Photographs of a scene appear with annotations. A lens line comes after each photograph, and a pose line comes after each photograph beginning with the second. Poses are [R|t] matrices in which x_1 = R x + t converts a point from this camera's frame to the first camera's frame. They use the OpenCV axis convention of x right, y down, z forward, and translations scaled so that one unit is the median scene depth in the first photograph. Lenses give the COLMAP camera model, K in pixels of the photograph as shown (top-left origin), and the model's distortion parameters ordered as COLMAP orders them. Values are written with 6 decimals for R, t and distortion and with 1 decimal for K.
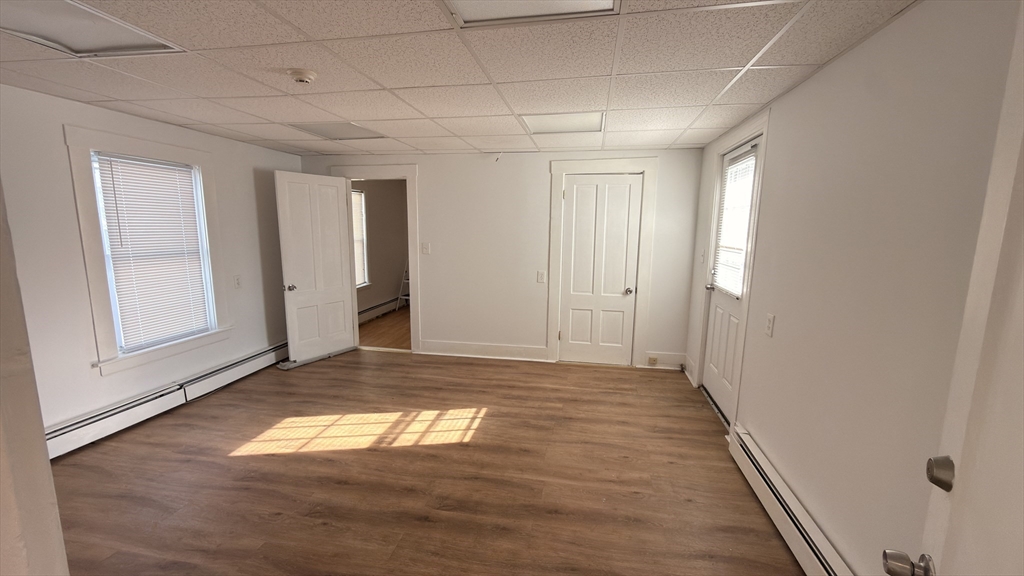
lens RADIAL K [[406.3, 0, 522.7], [0, 406.3, 286.7], [0, 0, 1]] dist [0.002124, 0.000115]
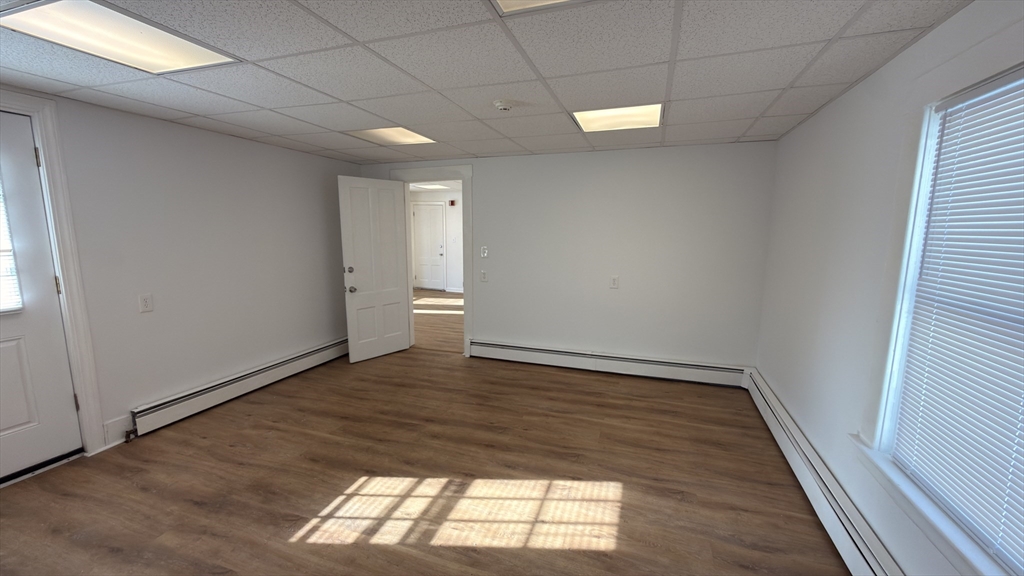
lens RADIAL K [[406.3, 0, 512.3], [0, 406.3, 287.8], [0, 0, 1]] dist [0.002124, 0.000115]
pose [[-0.986530, -0.039496, 0.158741, -0.559795], [0.008877, 0.956059, 0.293041, -0.246377], [-0.163340, 0.290503, -0.942830, 1.624600]]
